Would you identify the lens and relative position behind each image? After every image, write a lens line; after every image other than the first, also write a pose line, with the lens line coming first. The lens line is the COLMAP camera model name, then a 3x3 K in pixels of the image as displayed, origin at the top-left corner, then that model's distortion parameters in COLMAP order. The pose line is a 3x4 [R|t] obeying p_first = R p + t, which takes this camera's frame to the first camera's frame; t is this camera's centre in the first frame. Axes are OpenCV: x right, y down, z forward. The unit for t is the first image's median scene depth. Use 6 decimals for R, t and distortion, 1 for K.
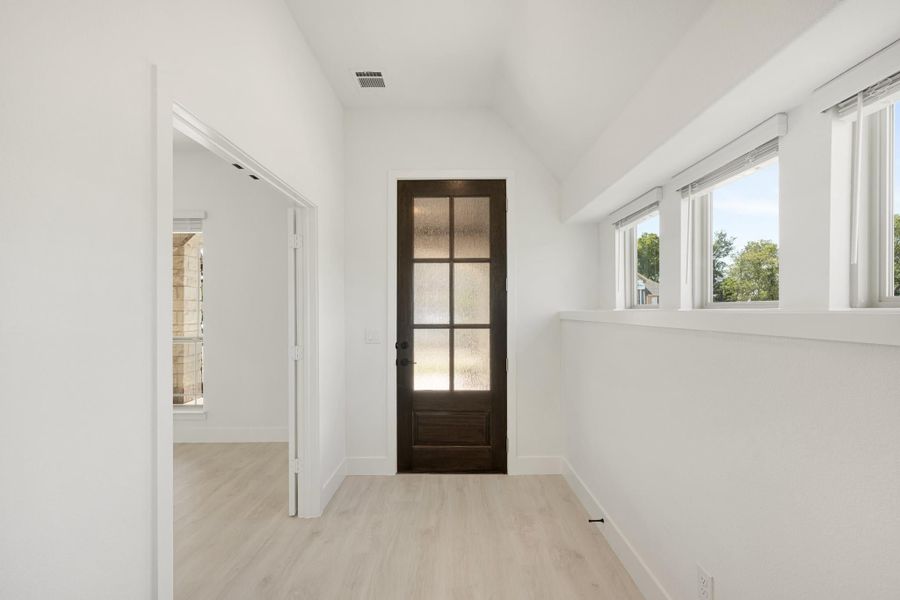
lens RADIAL K [[360.3, 0, 455.3], [0, 360.3, 304.9], [0, 0, 1]] dist [-0.003925, 0.000959]
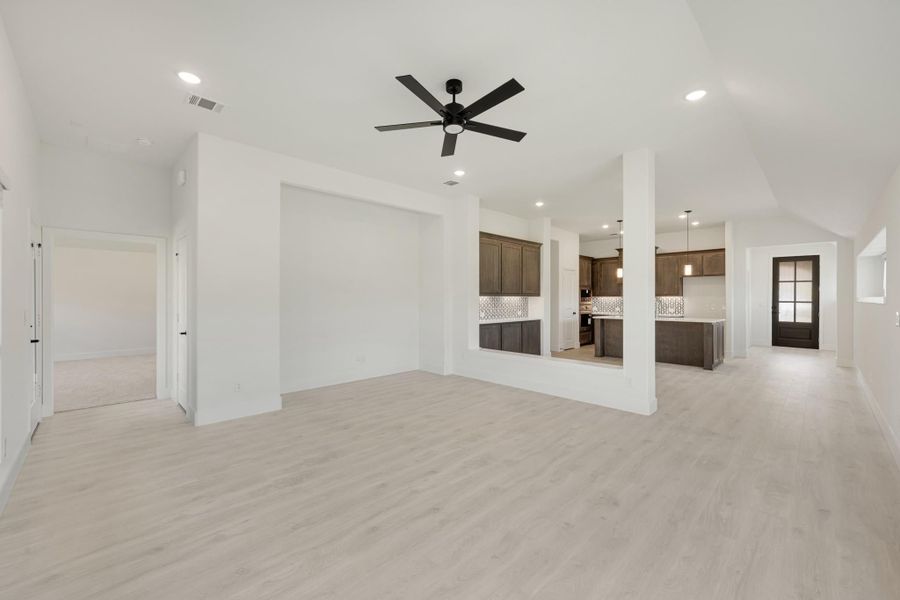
lens RADIAL K [[360.3, 0, 449.9], [0, 360.3, 298.8], [0, 0, 1]] dist [-0.003925, 0.000959]
pose [[0.701397, 0.009990, -0.712701, 0.115237], [0.001658, 0.999876, 0.015647, -0.024904], [0.712769, -0.012156, 0.701294, -3.457280]]
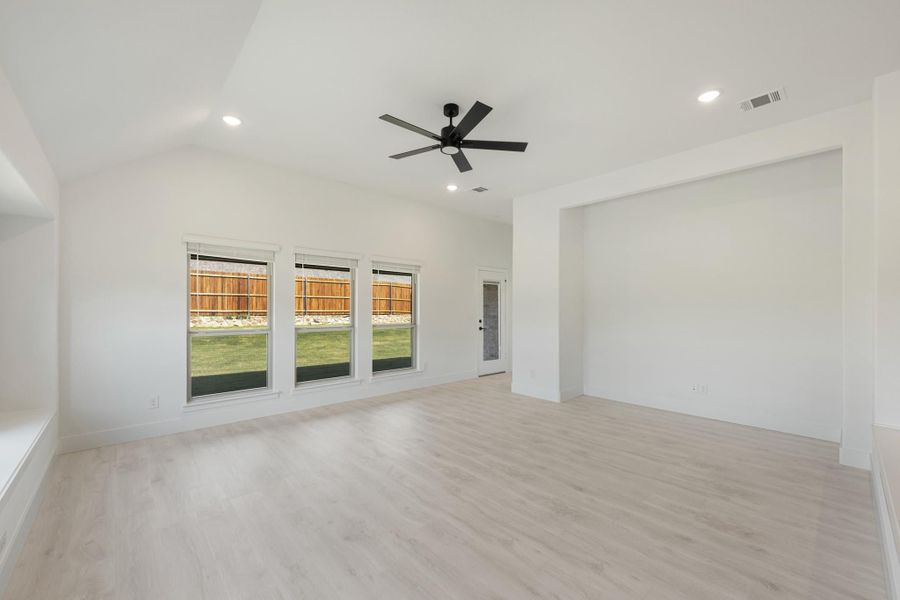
lens RADIAL K [[360.3, 0, 453.1], [0, 360.3, 308.8], [0, 0, 1]] dist [-0.003925, 0.000959]
pose [[-0.730252, 0.007150, -0.683141, 0.137619], [0.009348, 0.999956, 0.000473, -0.008747], [0.683114, -0.006040, -0.730287, -2.034098]]
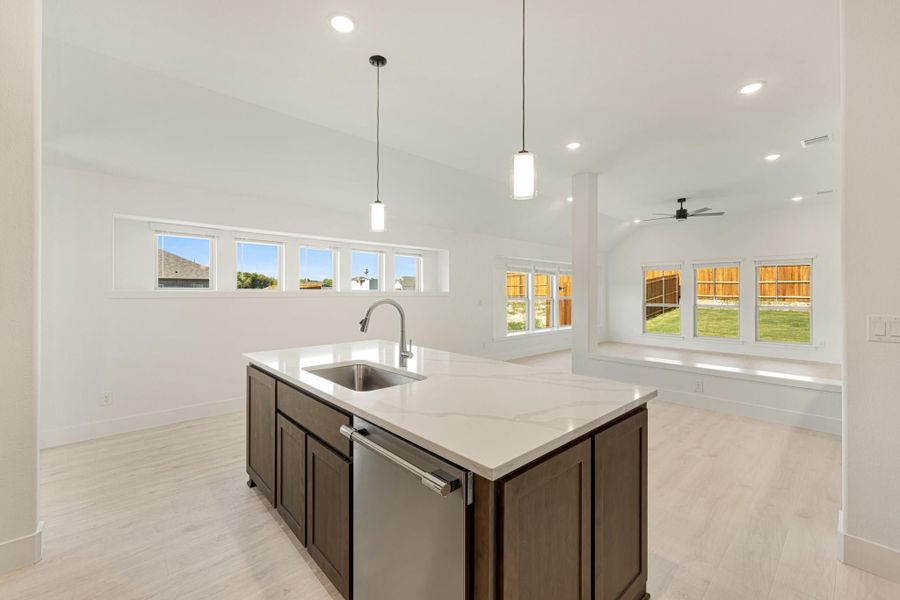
lens RADIAL K [[377.3, 0, 440.2], [0, 377.3, 292.9], [0, 0, 1]] dist [-0.001605, -0.000020]
pose [[-0.671280, 0.007908, 0.741162, -1.258587], [-0.003244, 0.999902, -0.013607, 0.023655], [-0.741197, -0.011538, -0.671189, -0.183806]]
